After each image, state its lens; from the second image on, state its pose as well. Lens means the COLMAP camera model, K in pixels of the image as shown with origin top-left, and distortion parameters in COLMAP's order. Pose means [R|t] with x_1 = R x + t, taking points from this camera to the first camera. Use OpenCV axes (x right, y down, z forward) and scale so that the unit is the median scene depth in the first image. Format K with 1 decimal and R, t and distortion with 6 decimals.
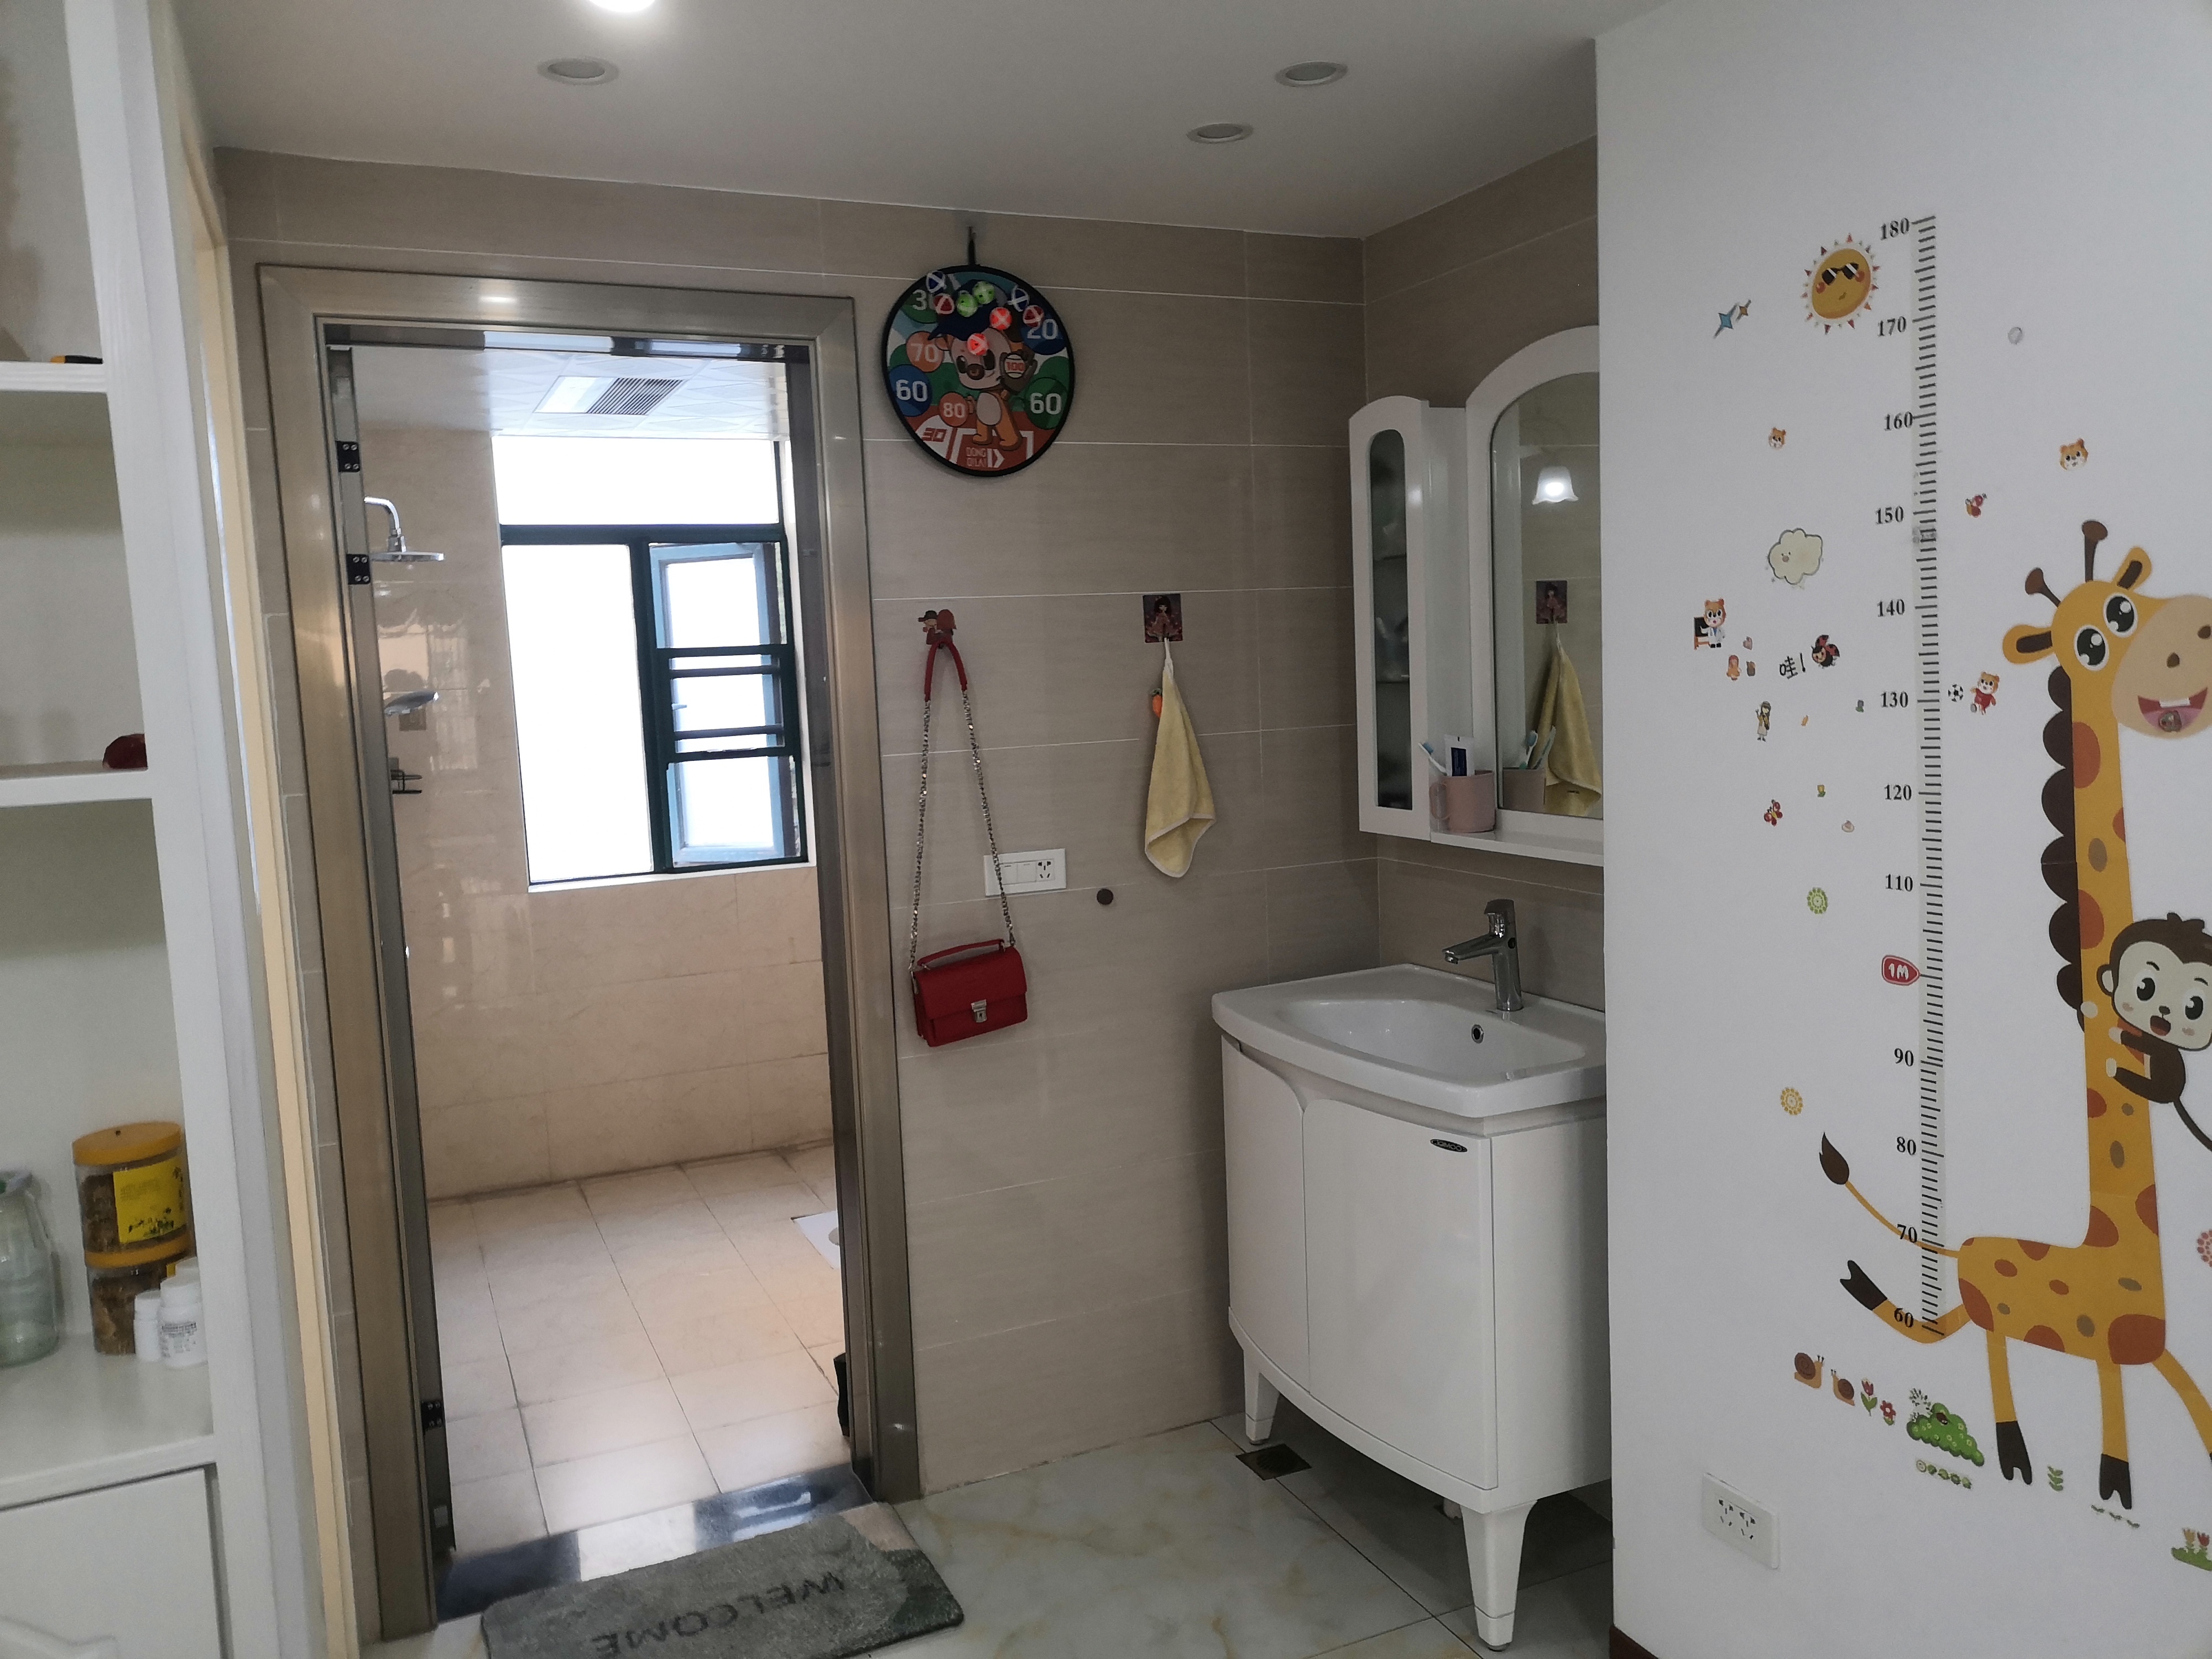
lens RADIAL K [[1681.0, 0, 1111.6], [0, 1681.0, 826.6], [0, 0, 1]] dist [0.026080, 0.000480]
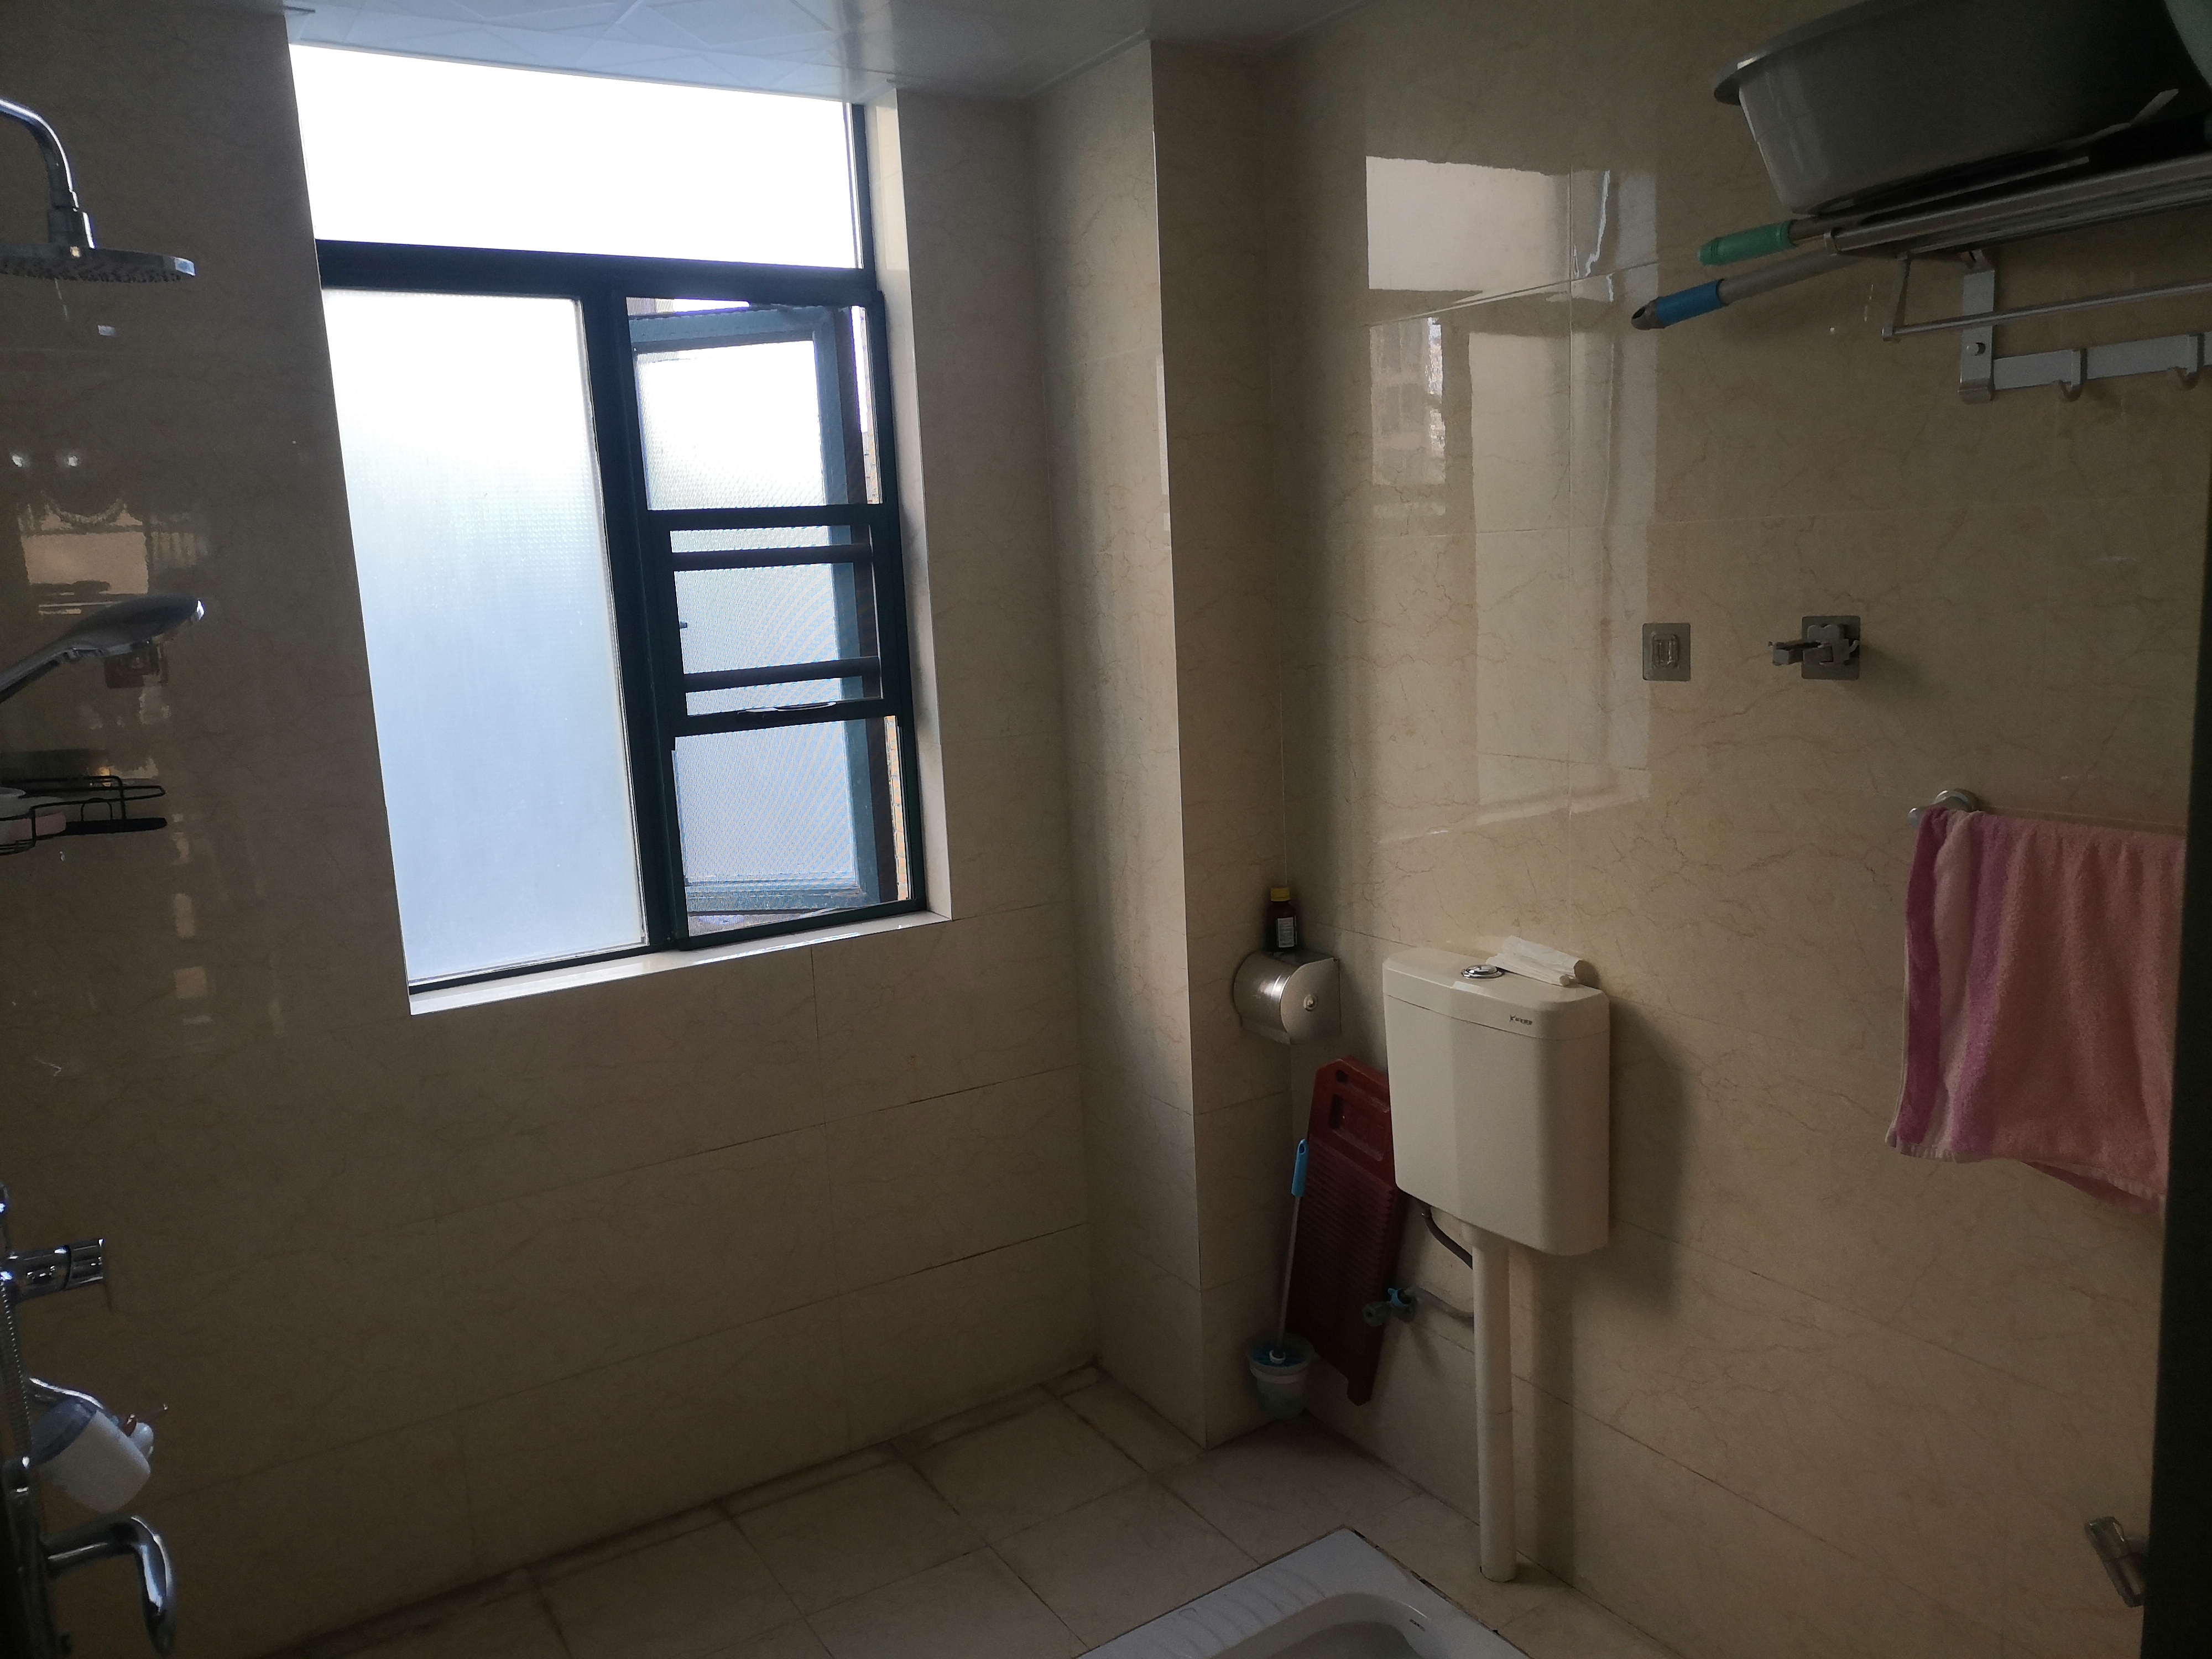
lens RADIAL K [[1681.0, 0, 1103.9], [0, 1681.0, 829.7], [0, 0, 1]] dist [0.026080, 0.000480]
pose [[0.991713, -0.028204, 0.125336, -0.194760], [0.021495, 0.998279, 0.054562, -0.034179], [-0.126659, -0.051416, 0.990613, 0.466328]]
